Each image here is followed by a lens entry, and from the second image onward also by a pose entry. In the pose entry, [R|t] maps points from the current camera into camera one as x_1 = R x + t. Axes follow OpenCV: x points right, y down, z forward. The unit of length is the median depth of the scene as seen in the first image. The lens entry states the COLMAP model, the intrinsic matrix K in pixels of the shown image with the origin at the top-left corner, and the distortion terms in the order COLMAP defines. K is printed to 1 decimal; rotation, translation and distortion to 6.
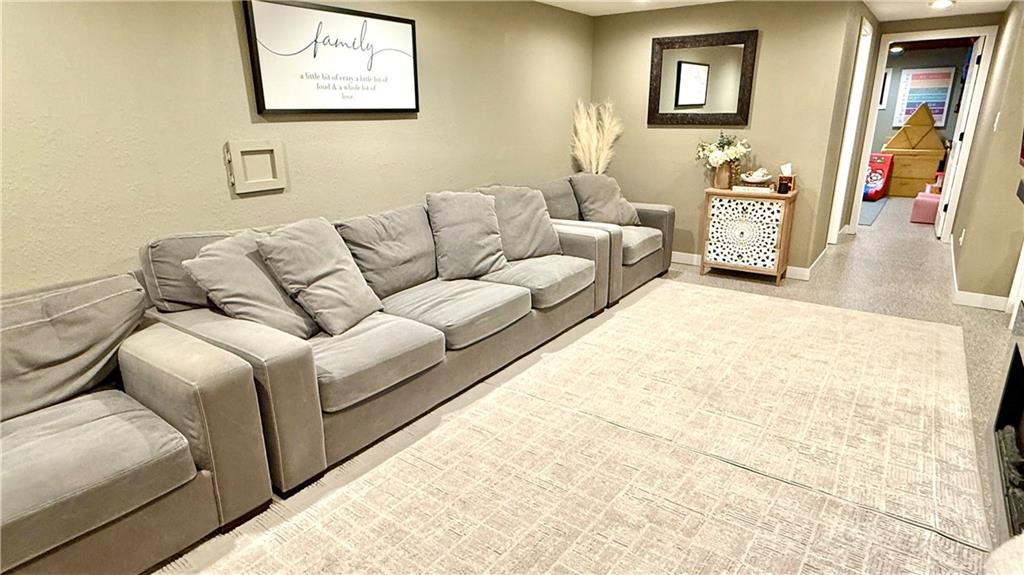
lens RADIAL K [[569.5, 0, 510.8], [0, 569.5, 287.0], [0, 0, 1]] dist [0.001824, 0.000032]
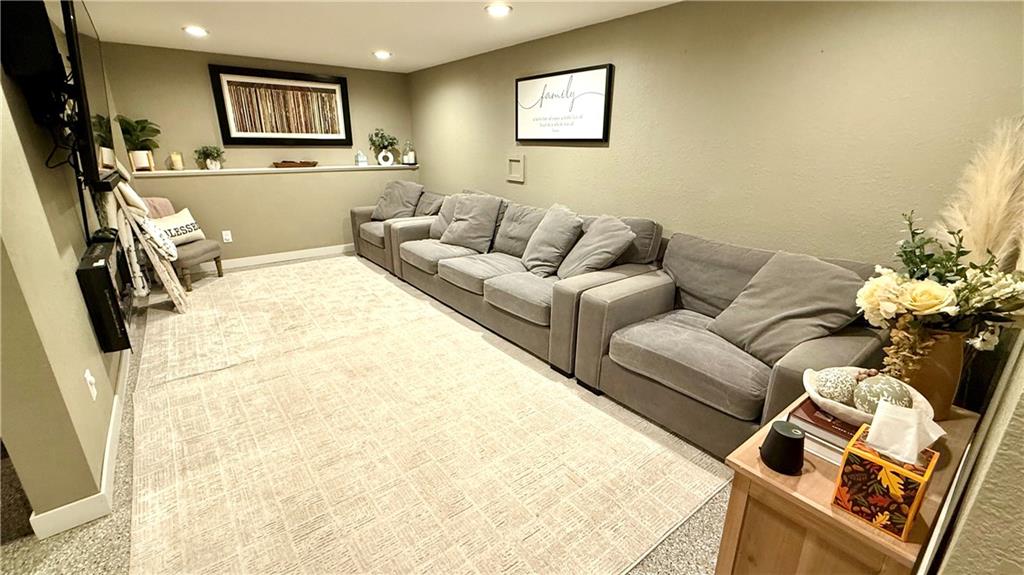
lens RADIAL K [[439.0, 0, 511.1], [0, 439.0, 287.8], [0, 0, 1]] dist [-0.001090, -0.000013]
pose [[-0.278657, 0.305462, -0.910518, 0.931449], [-0.292582, 0.876003, 0.383425, -0.377372], [0.914738, 0.373246, -0.154731, 1.217643]]
